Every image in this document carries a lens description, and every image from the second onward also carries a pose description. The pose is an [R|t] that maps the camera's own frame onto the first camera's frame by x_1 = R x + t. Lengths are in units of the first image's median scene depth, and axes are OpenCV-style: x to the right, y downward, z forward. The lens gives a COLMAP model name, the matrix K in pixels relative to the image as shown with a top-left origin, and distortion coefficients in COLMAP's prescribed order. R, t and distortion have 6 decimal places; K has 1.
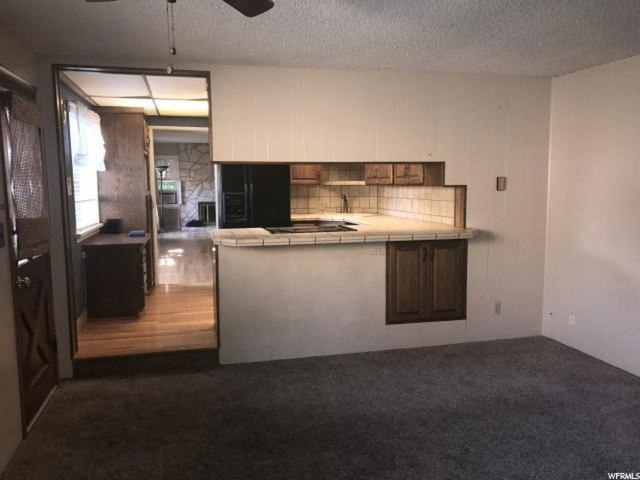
lens RADIAL K [[517.1, 0, 326.3], [0, 517.1, 237.0], [0, 0, 1]] dist [0.005562, -0.018510]
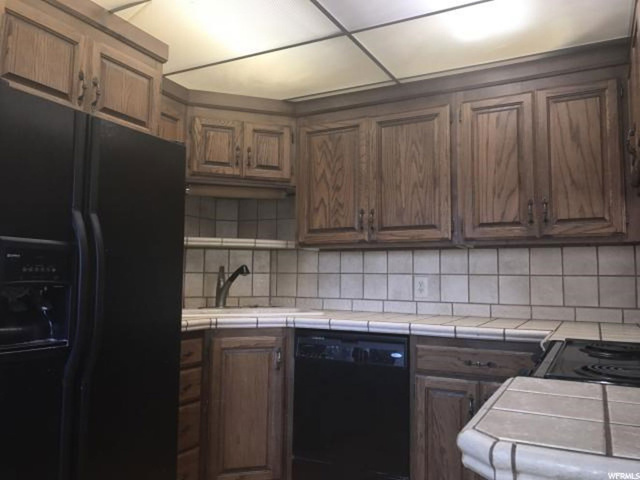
lens RADIAL K [[517.1, 0, 318.6], [0, 517.1, 238.6], [0, 0, 1]] dist [0.005562, -0.018510]
pose [[0.681771, 0.070167, 0.728193, -0.267547], [0.059079, 0.986858, -0.150404, -0.038614], [-0.729176, 0.145562, 0.668665, 0.718880]]
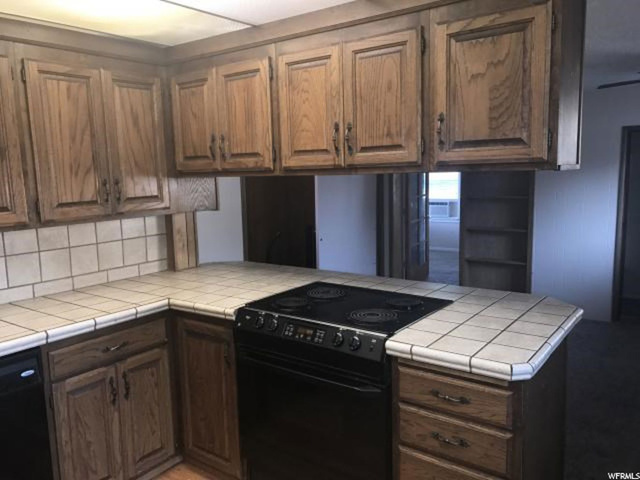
lens RADIAL K [[517.1, 0, 323.2], [0, 517.1, 242.7], [0, 0, 1]] dist [0.005562, -0.018510]
pose [[-0.628256, -0.088441, 0.772963, -0.299812], [0.108044, 0.973973, 0.199257, -0.133326], [-0.770468, 0.208698, -0.602349, 0.989016]]
